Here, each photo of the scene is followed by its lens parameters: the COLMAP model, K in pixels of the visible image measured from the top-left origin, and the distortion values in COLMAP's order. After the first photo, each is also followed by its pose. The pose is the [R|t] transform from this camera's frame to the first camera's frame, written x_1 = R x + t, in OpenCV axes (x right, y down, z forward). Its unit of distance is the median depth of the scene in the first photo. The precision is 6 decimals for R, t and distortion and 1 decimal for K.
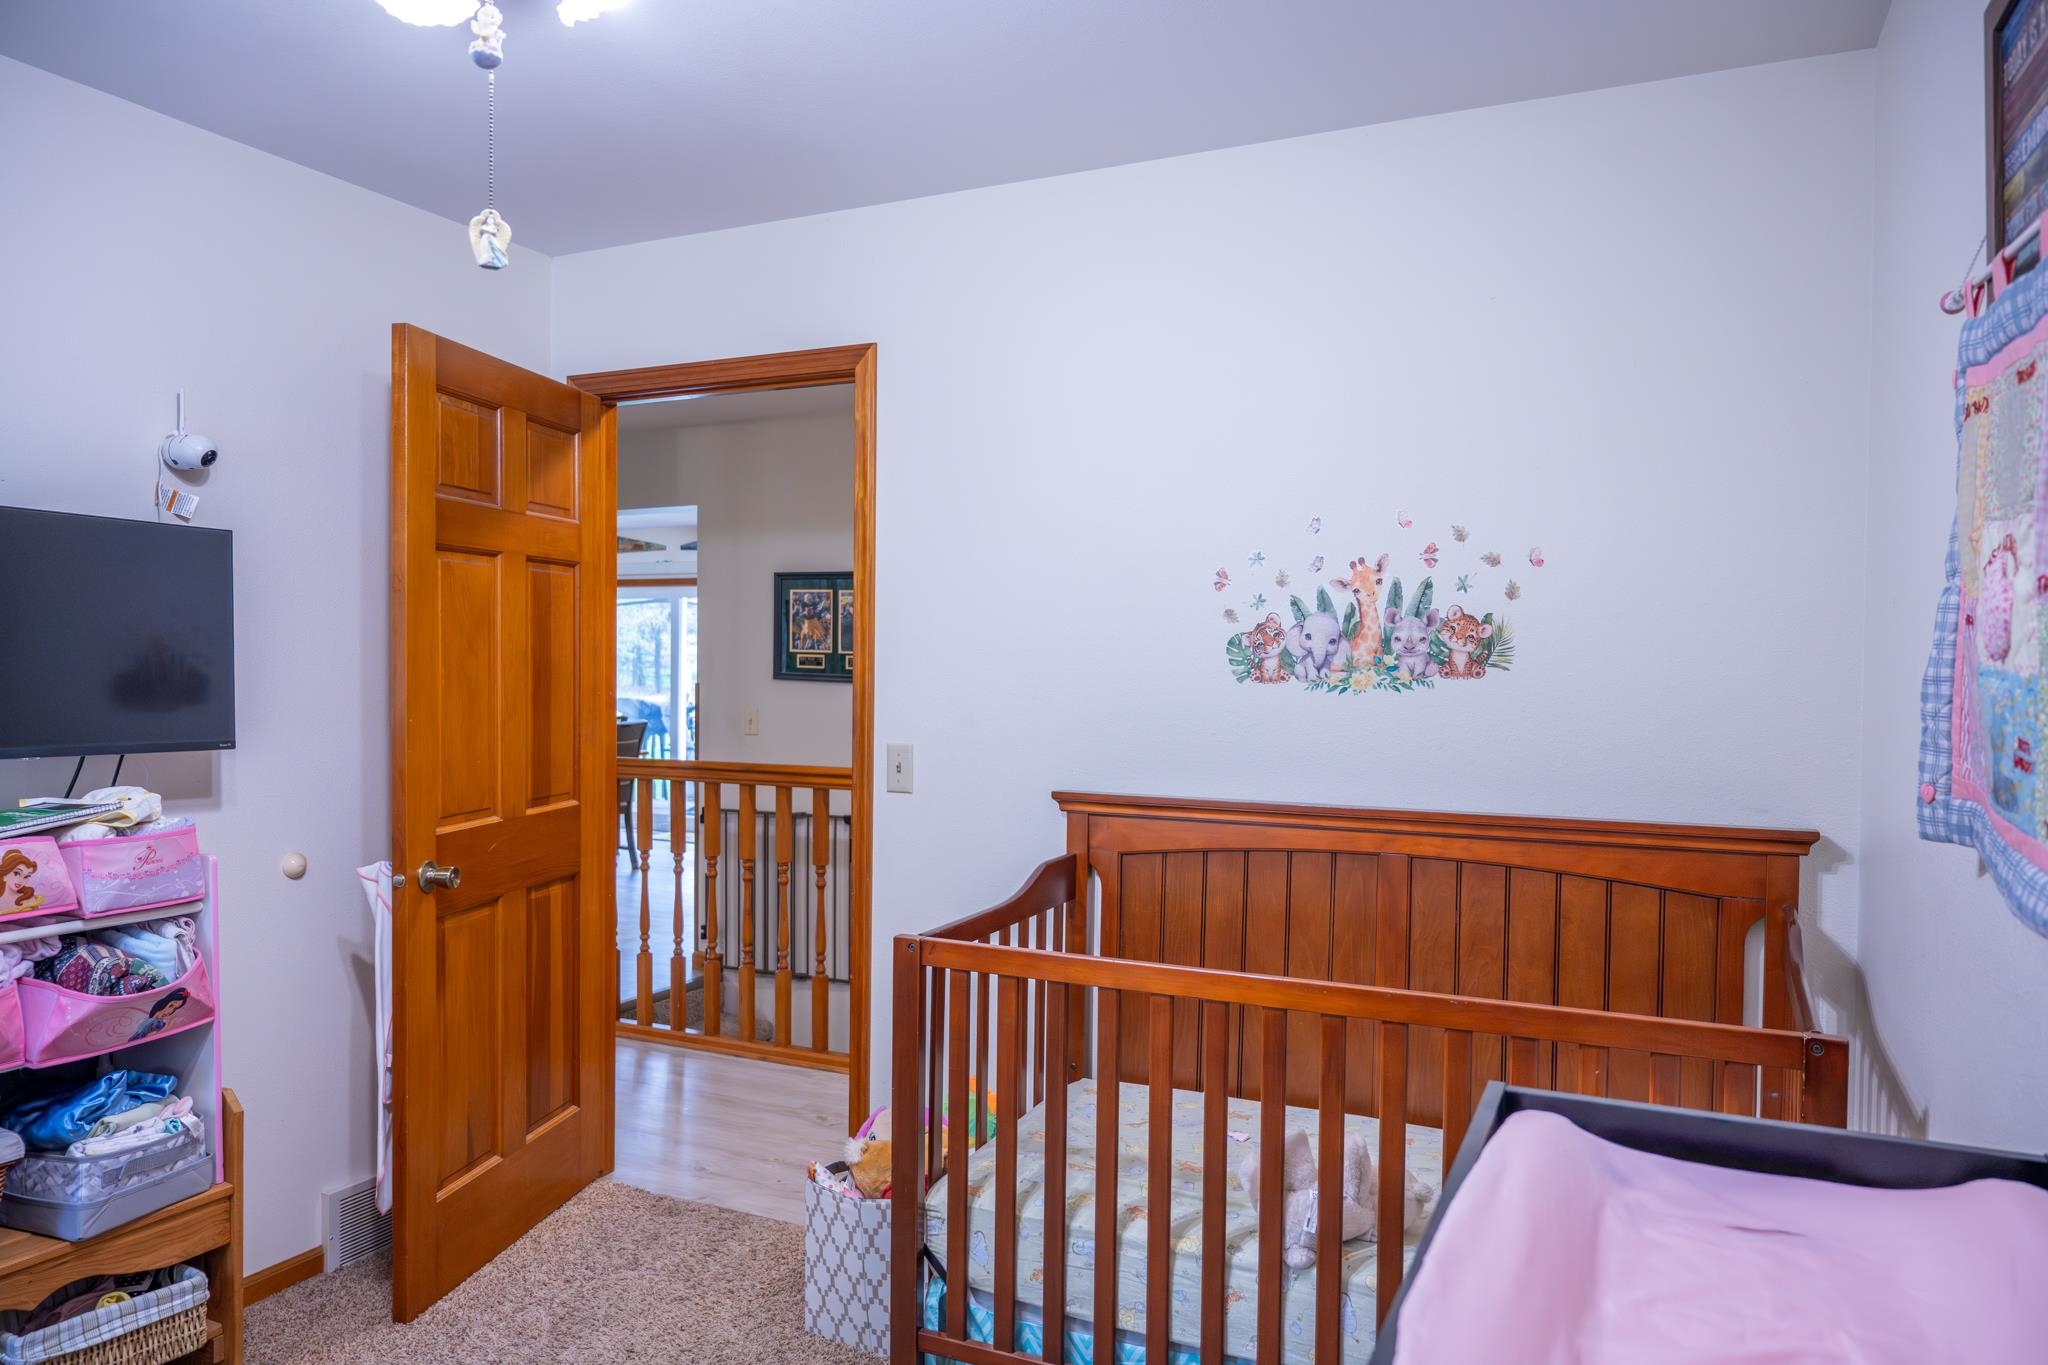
lens RADIAL K [[1381.2, 0, 990.9], [0, 1381.2, 683.9], [0, 0, 1]] dist [-0.007496, 0.002139]
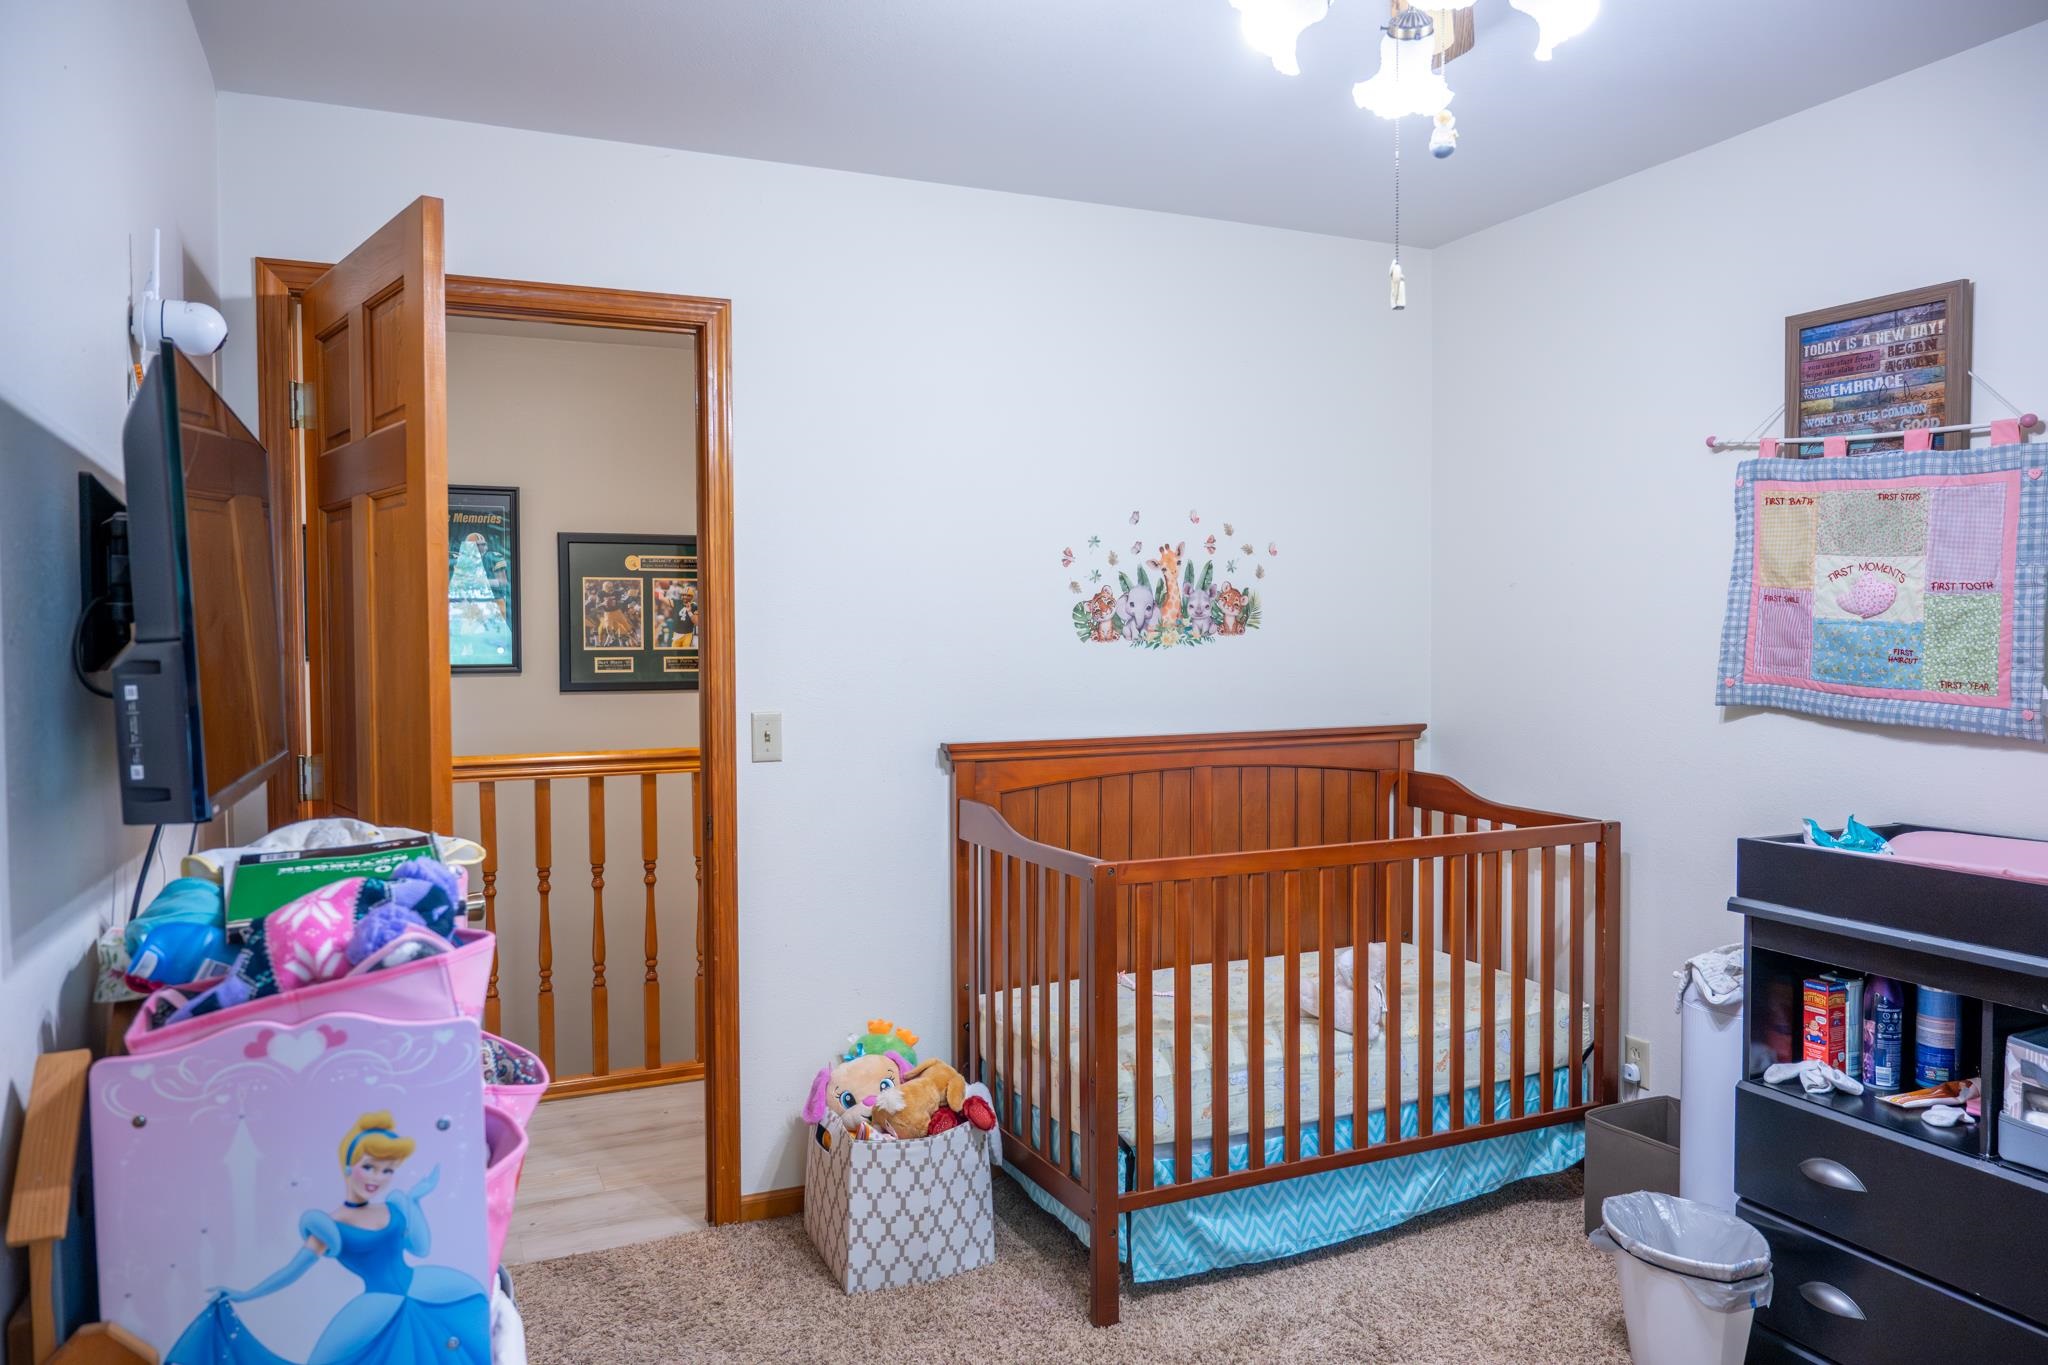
lens RADIAL K [[1381.2, 0, 1037.7], [0, 1381.2, 684.9], [0, 0, 1]] dist [-0.007496, 0.002139]
pose [[0.640281, -0.044380, 0.766858, -0.807869], [0.025610, 0.999008, 0.036432, -0.008872], [-0.767714, -0.003688, 0.640782, 0.251287]]
